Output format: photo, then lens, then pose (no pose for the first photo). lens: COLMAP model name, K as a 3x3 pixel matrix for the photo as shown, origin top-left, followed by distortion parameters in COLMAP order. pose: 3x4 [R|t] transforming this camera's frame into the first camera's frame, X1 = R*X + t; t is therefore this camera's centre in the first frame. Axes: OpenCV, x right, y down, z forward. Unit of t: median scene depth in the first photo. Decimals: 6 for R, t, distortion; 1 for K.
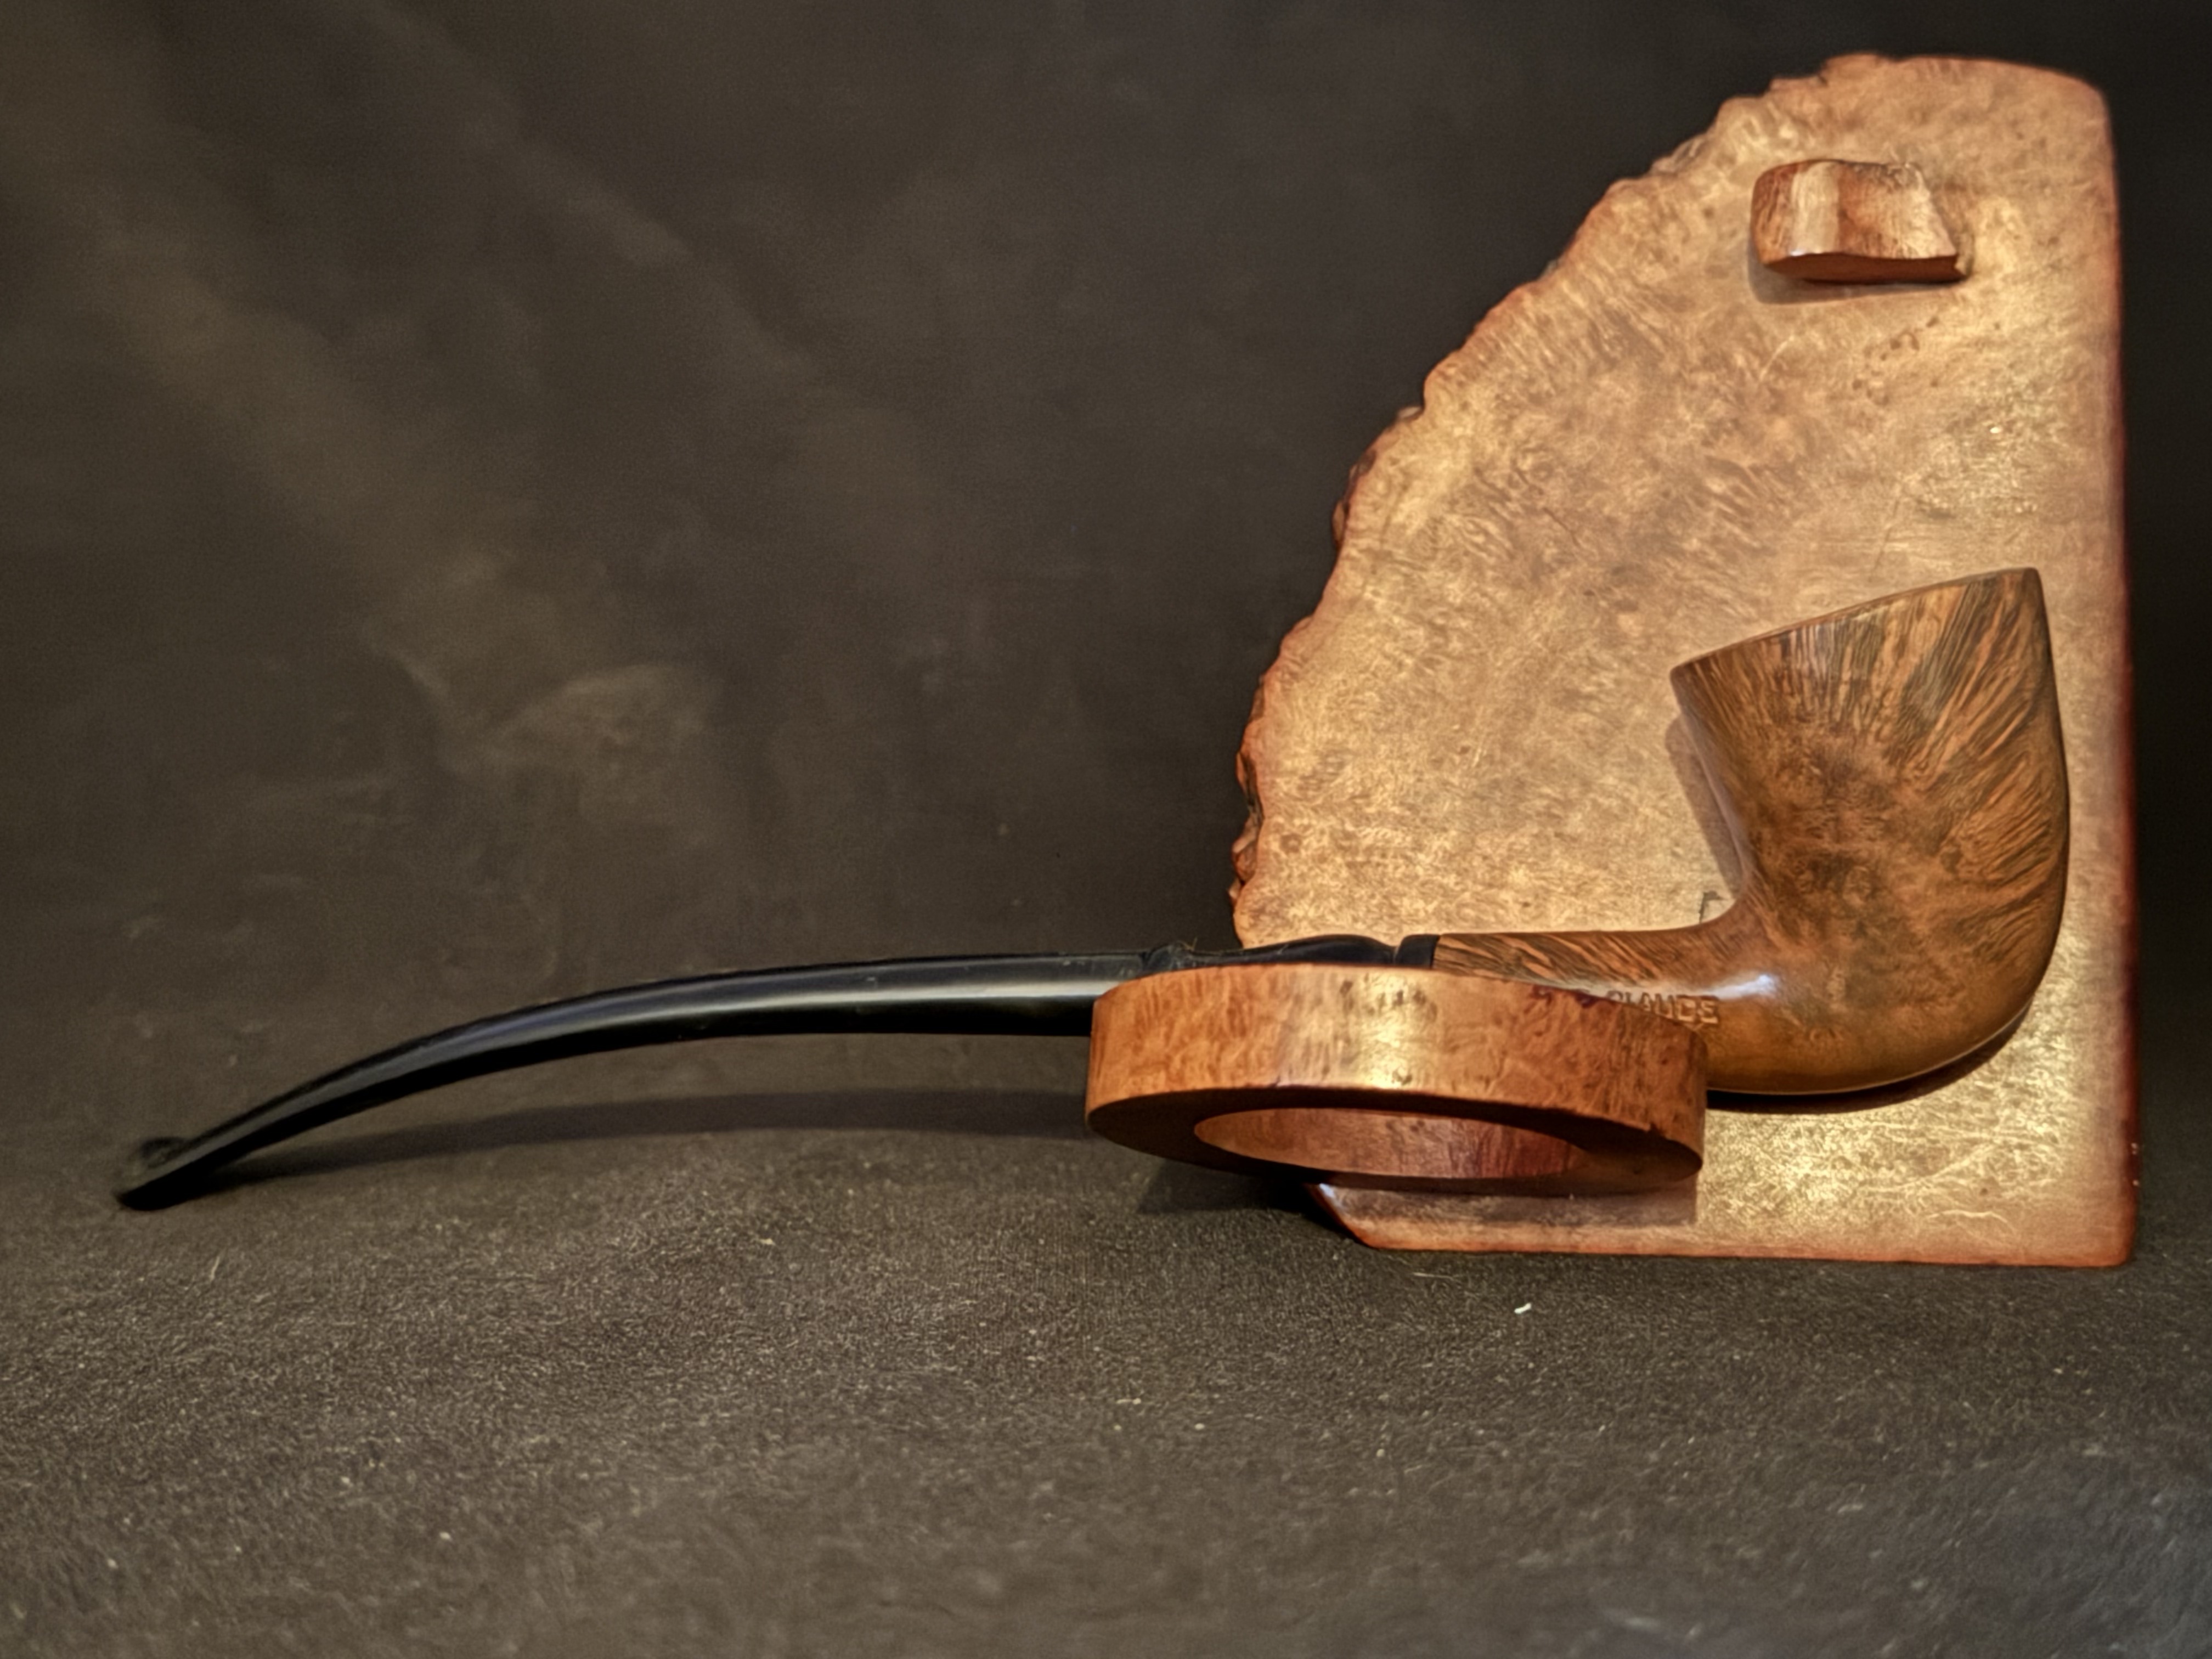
lens RADIAL K [[3391.4, 0, 1093.1], [0, 3391.4, 830.4], [0, 0, 1]] dist [0.081259, 0.000000]
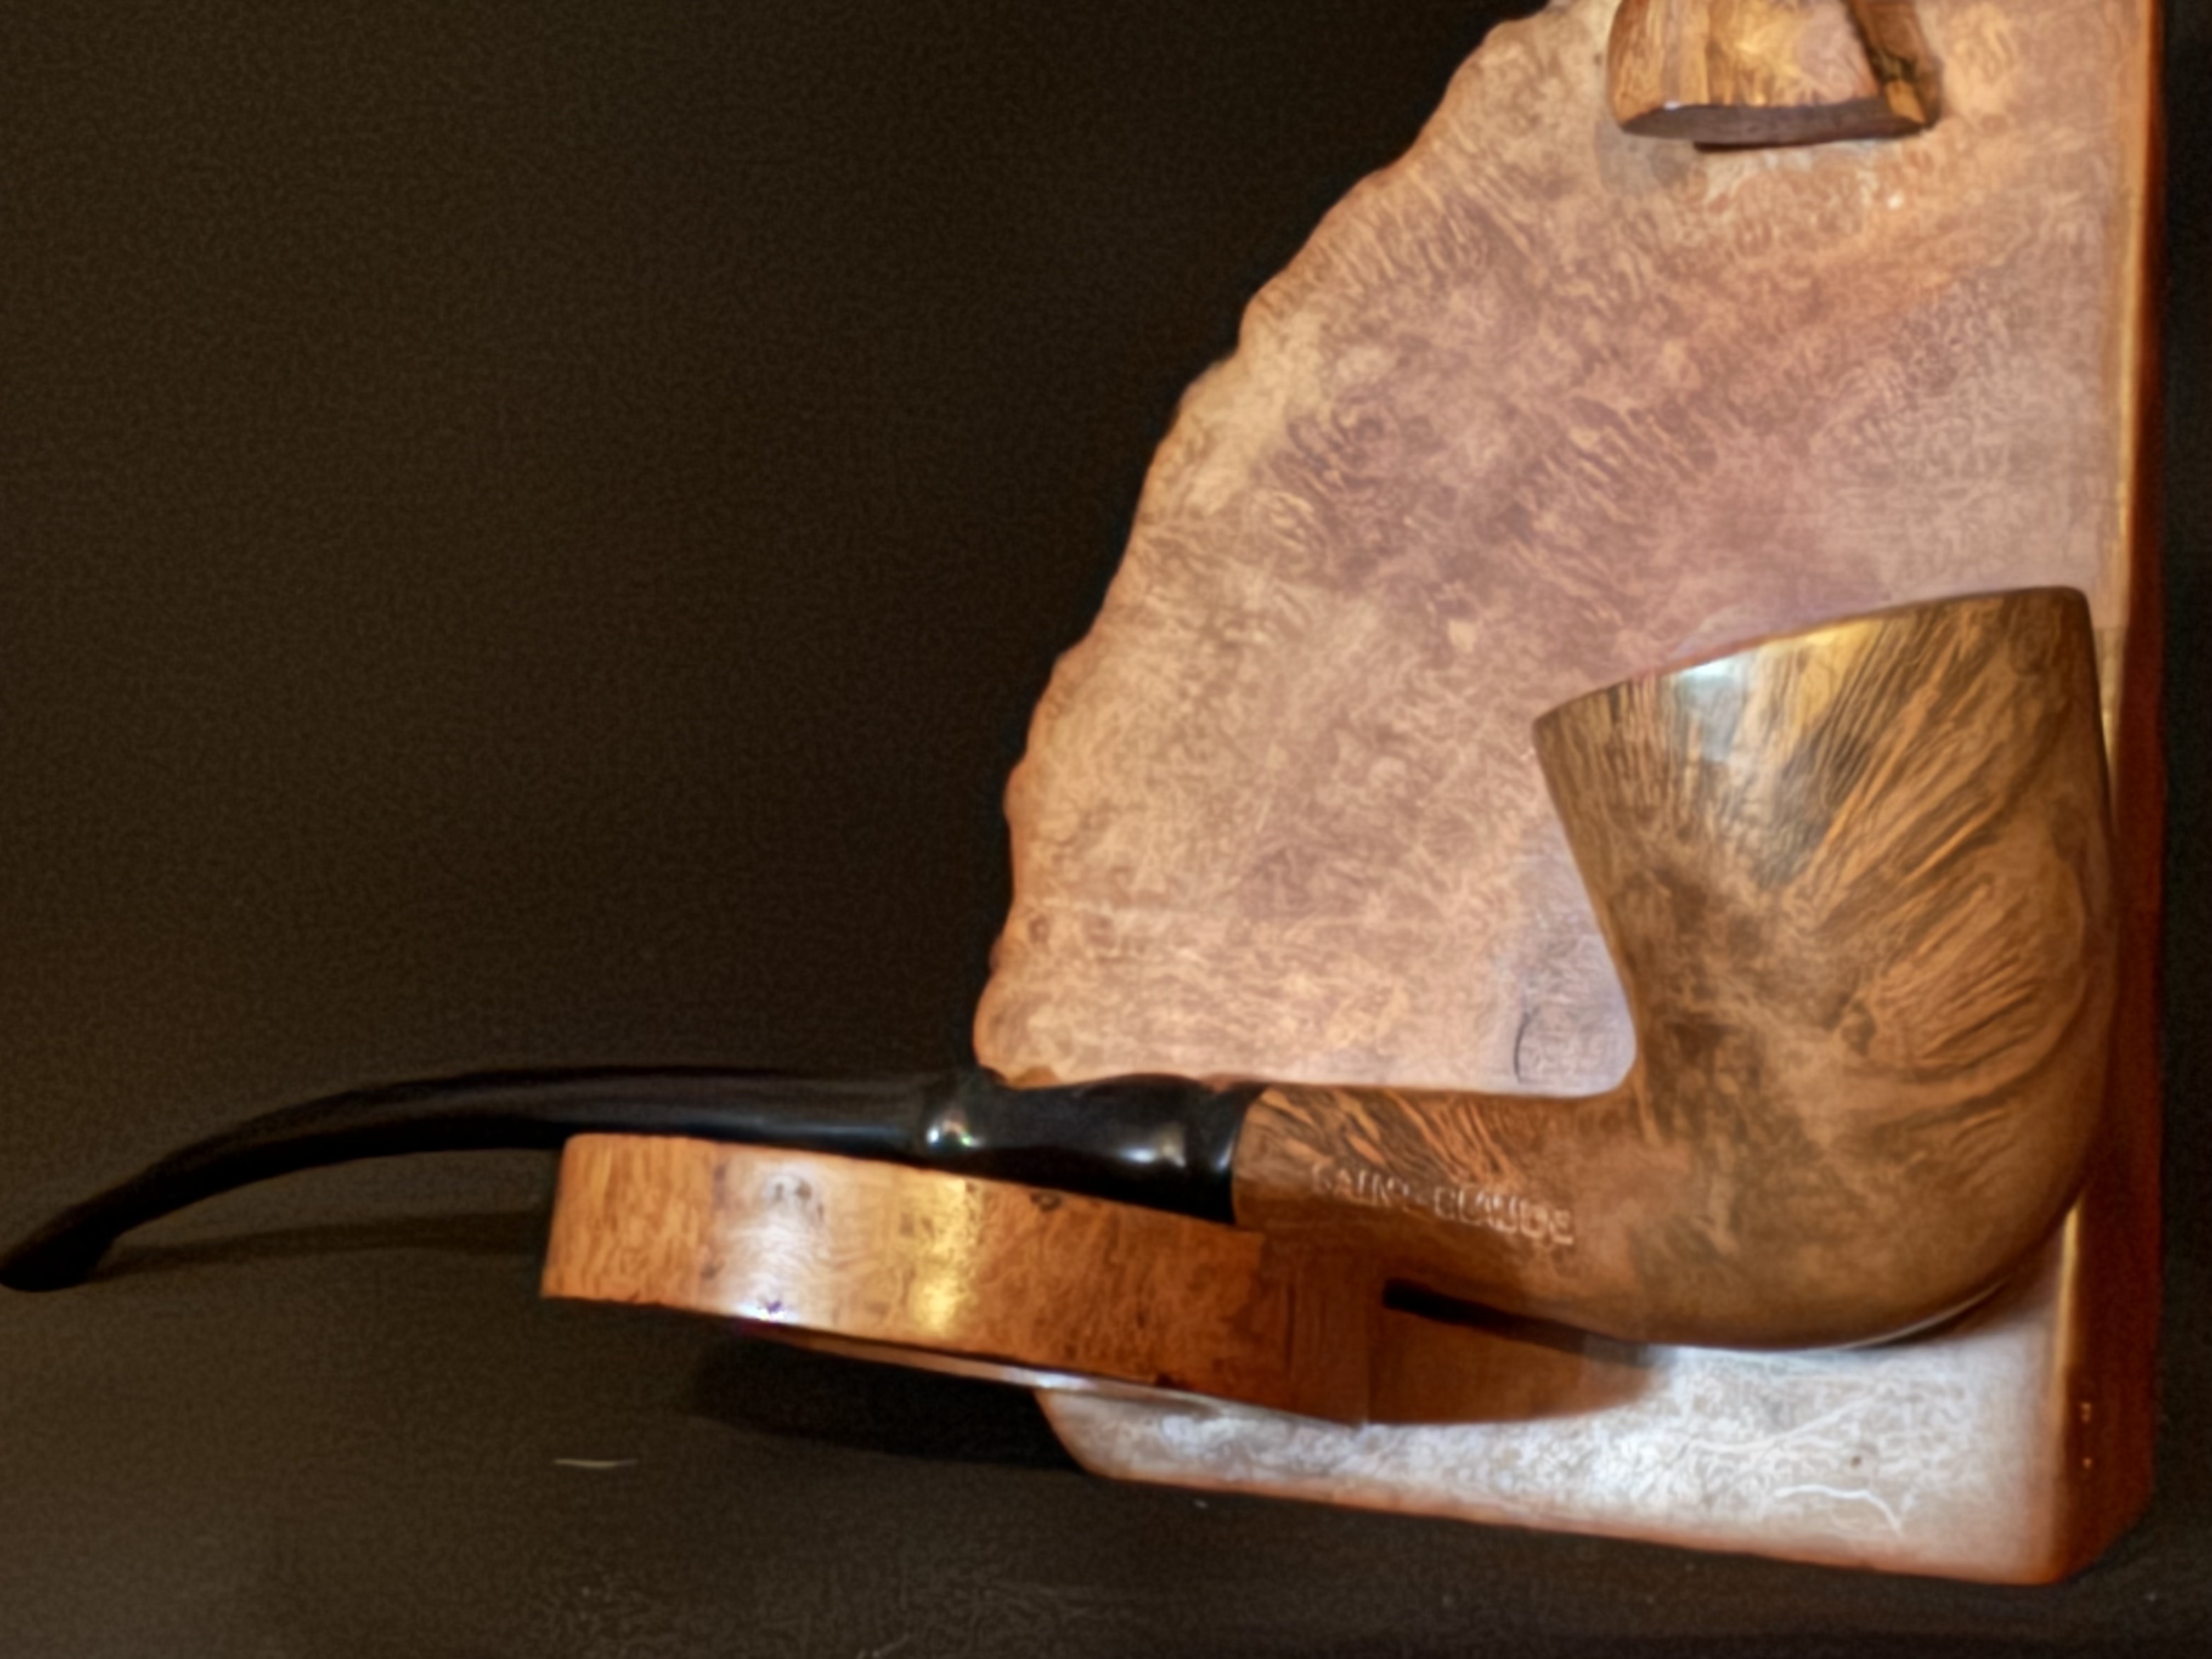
lens RADIAL K [[3459.3, 0, 931.0], [0, 3459.3, 847.5], [0, 0, 1]] dist [-0.010993, 0.000000]
pose [[0.931428, 0.000520, -0.363926, 0.321342], [0.008793, 0.999675, 0.023932, -0.034089], [0.363820, -0.025491, 0.931120, 0.270753]]
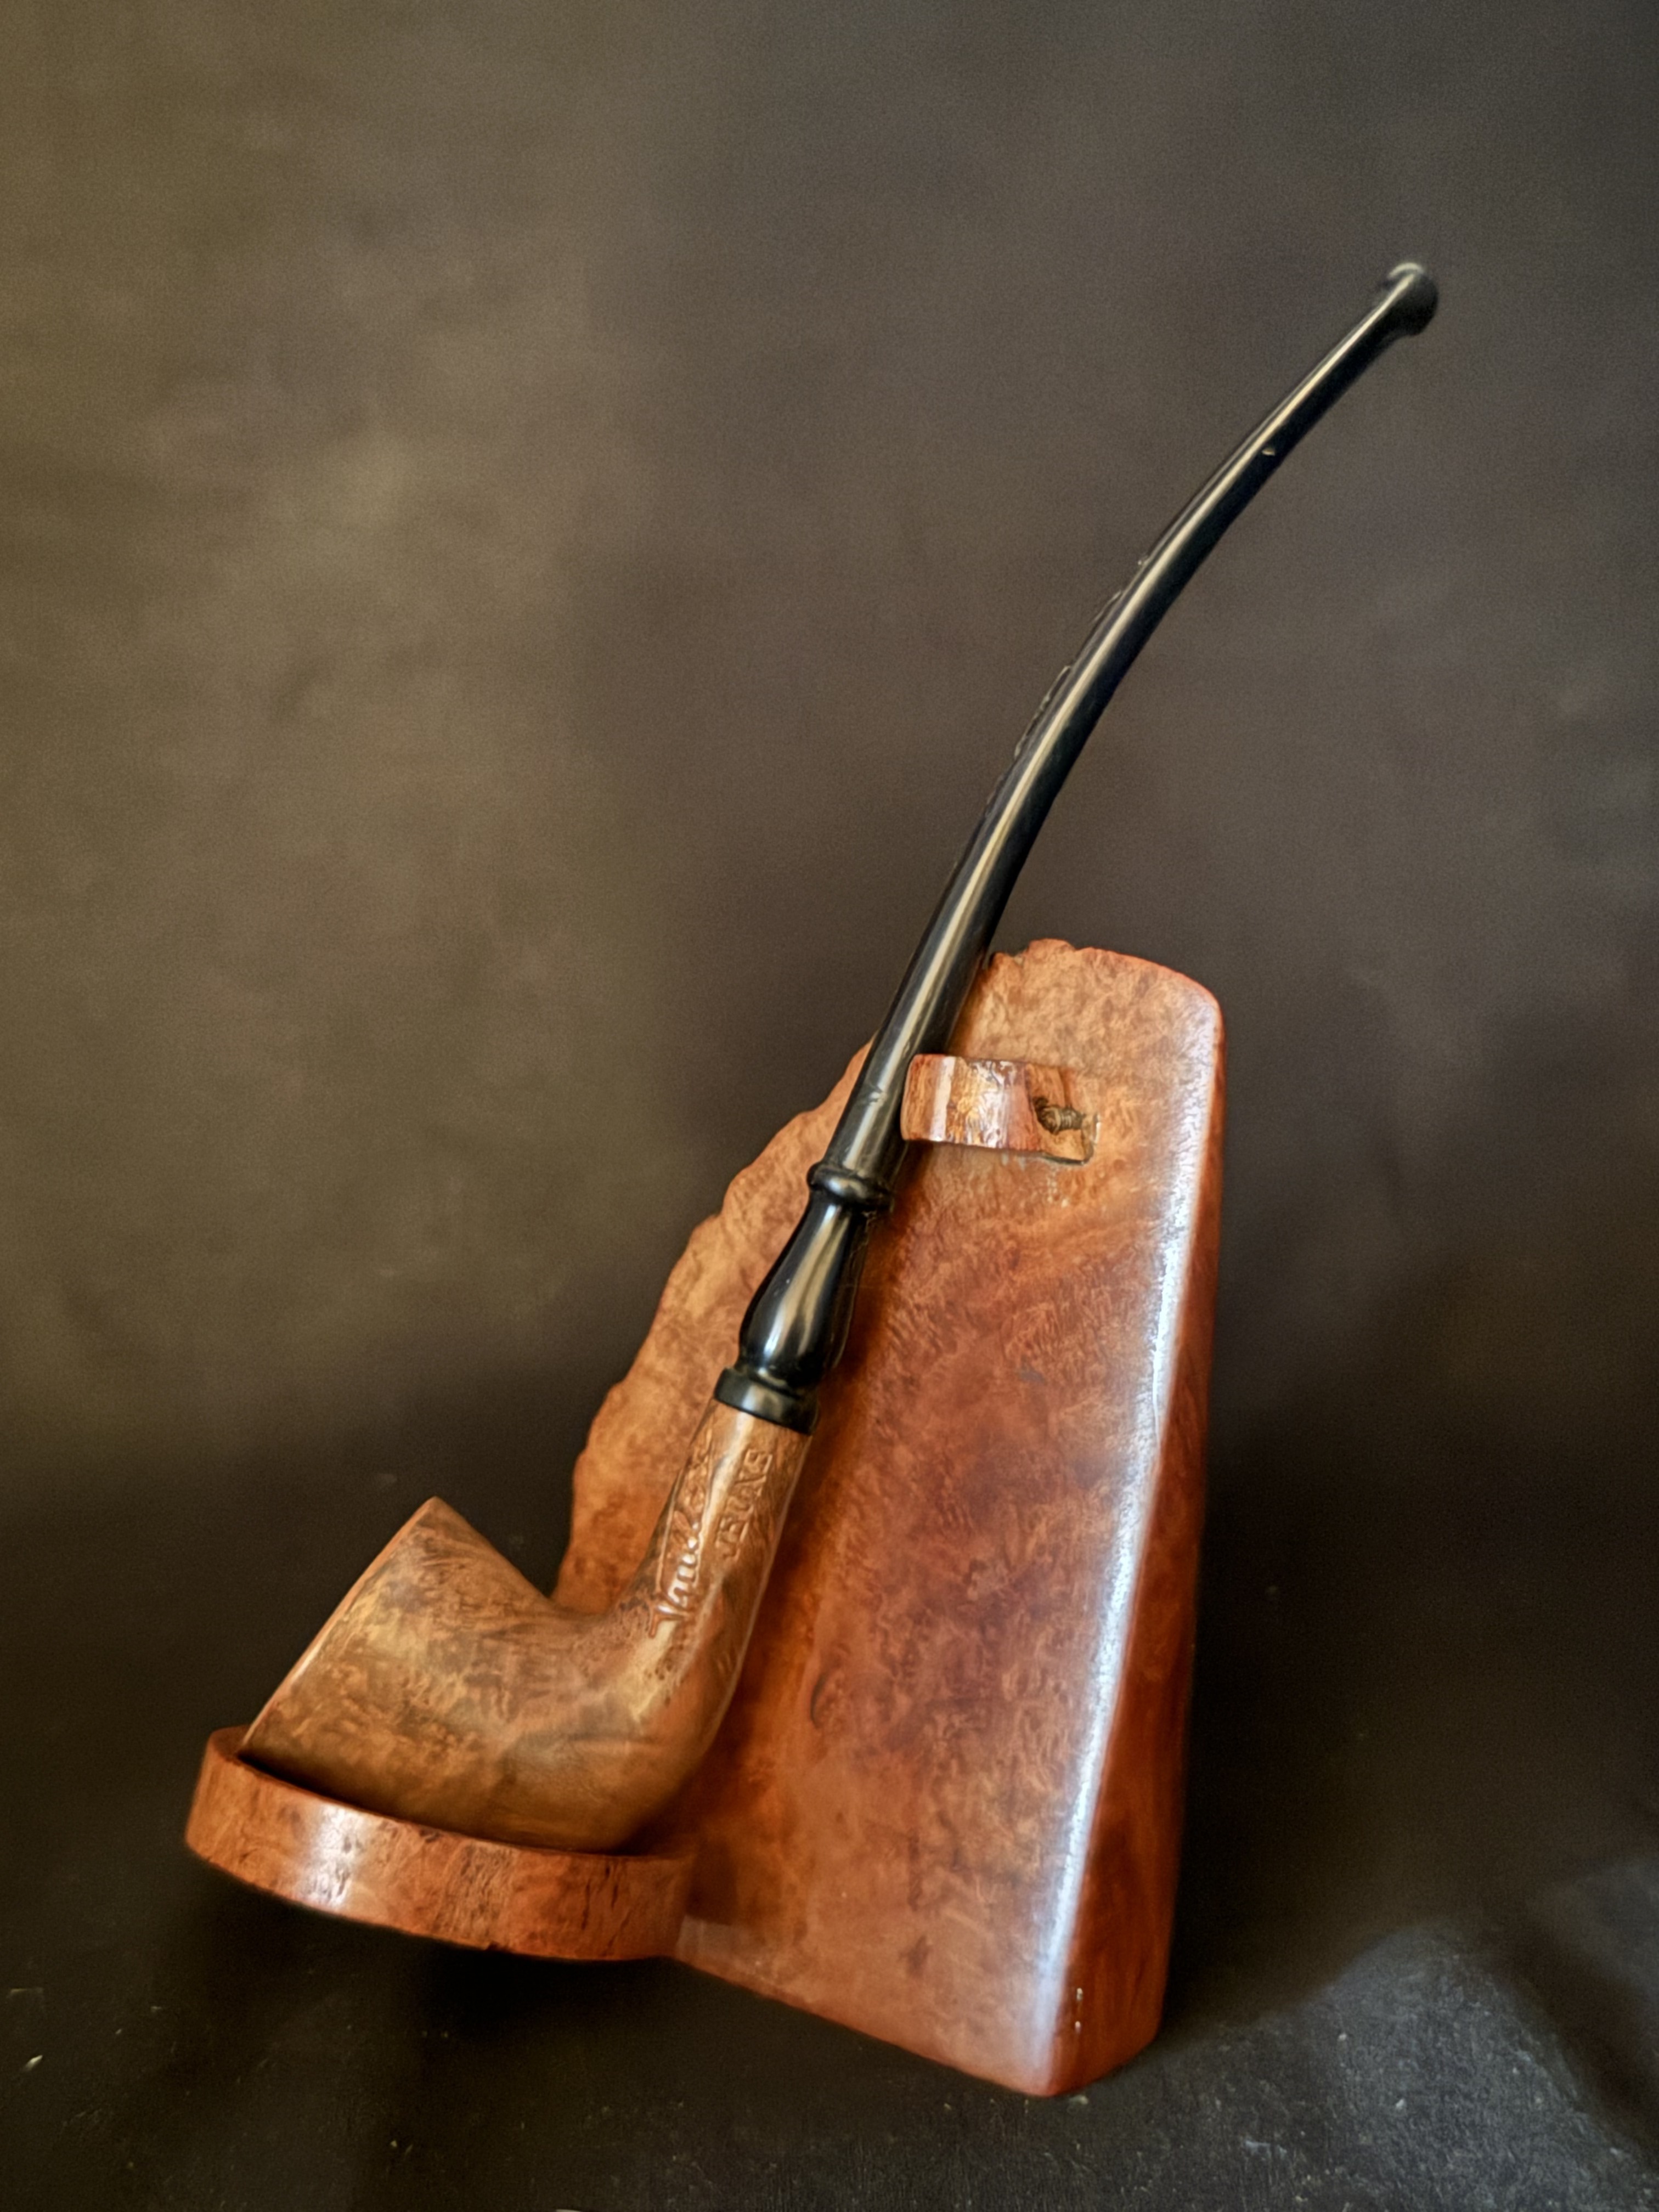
lens RADIAL K [[2828.1, 0, 837.4], [0, 2828.1, 1094.8], [0, 0, 1]] dist [0.094267, 0.000000]
pose [[0.880427, 0.070311, -0.468939, 0.612342], [-0.039786, 0.996412, 0.074701, -0.247580], [0.472509, -0.047112, 0.880066, 0.154976]]
